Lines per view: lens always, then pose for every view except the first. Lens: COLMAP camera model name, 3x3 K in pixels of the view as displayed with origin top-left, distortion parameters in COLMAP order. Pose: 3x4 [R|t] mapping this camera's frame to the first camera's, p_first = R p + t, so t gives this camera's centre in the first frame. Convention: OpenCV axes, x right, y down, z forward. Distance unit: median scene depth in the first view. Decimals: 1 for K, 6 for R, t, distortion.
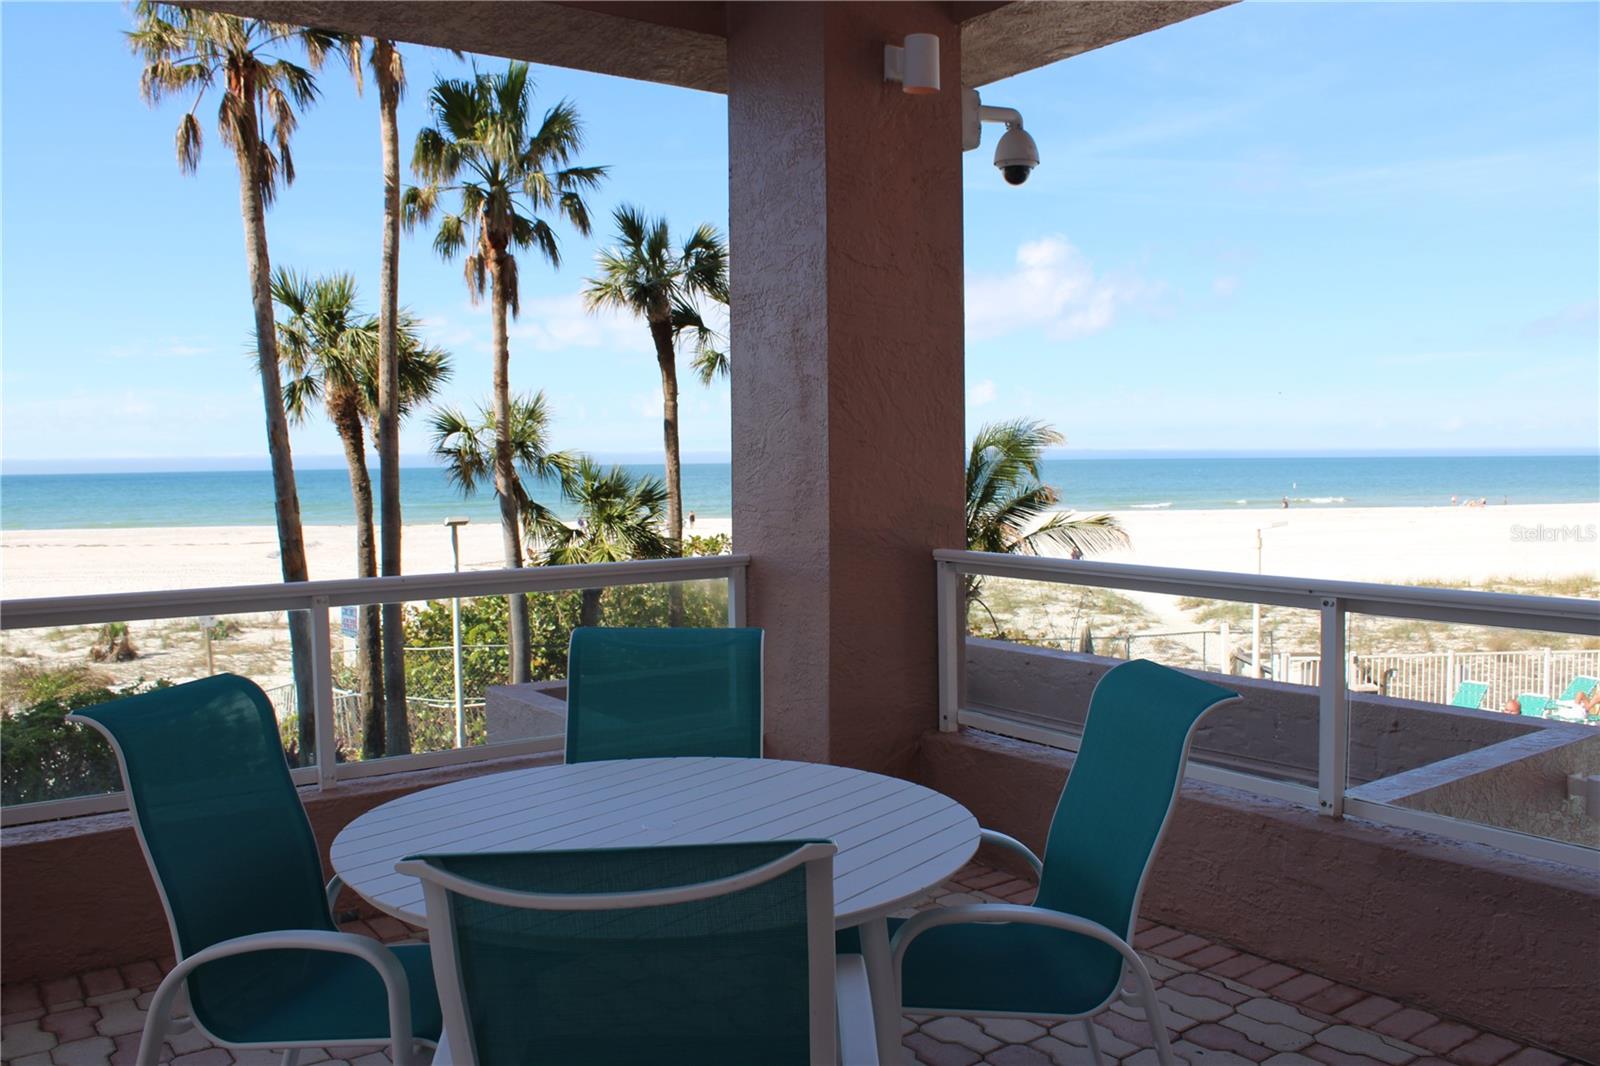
lens RADIAL K [[1315.8, 0, 800.0], [0, 1315.8, 533.0], [0, 0, 1]] dist [-0.161901, 0.112937]
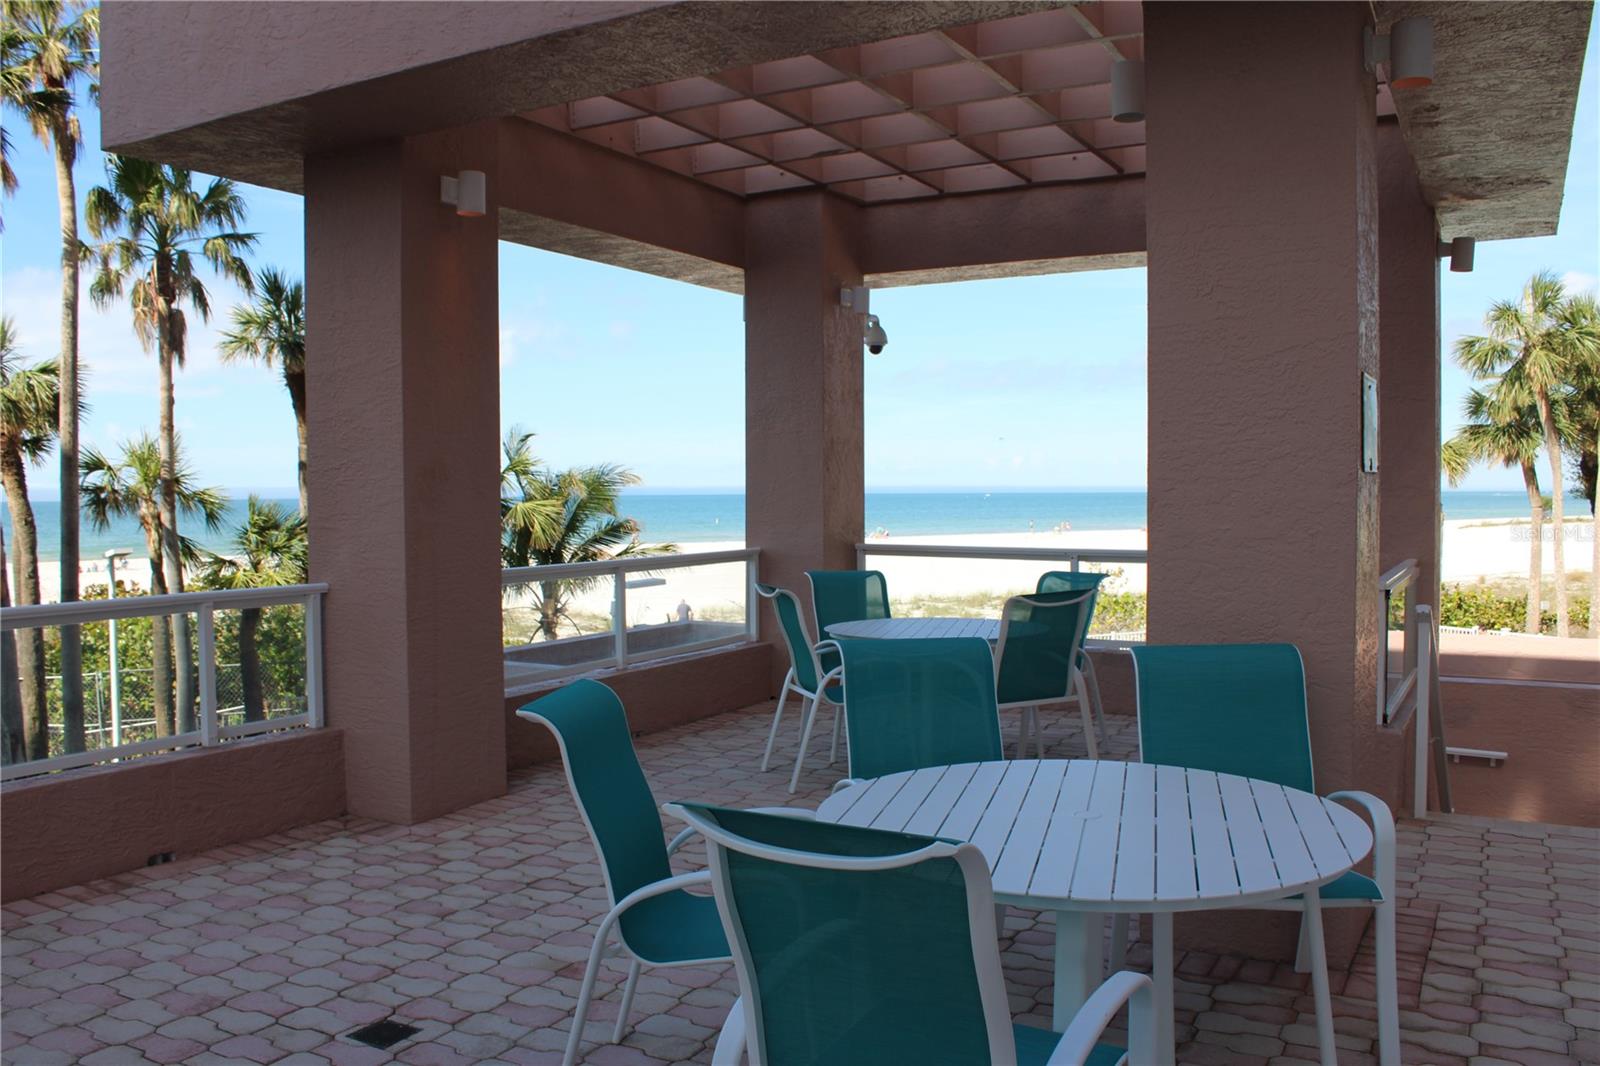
lens RADIAL K [[1315.8, 0, 800.0], [0, 1315.8, 533.0], [0, 0, 1]] dist [-0.161901, 0.112937]
pose [[0.904206, -0.007620, 0.427028, -0.201857], [0.020225, 0.999483, -0.024990, 0.011858], [-0.426617, 0.031233, 0.903893, -0.185814]]
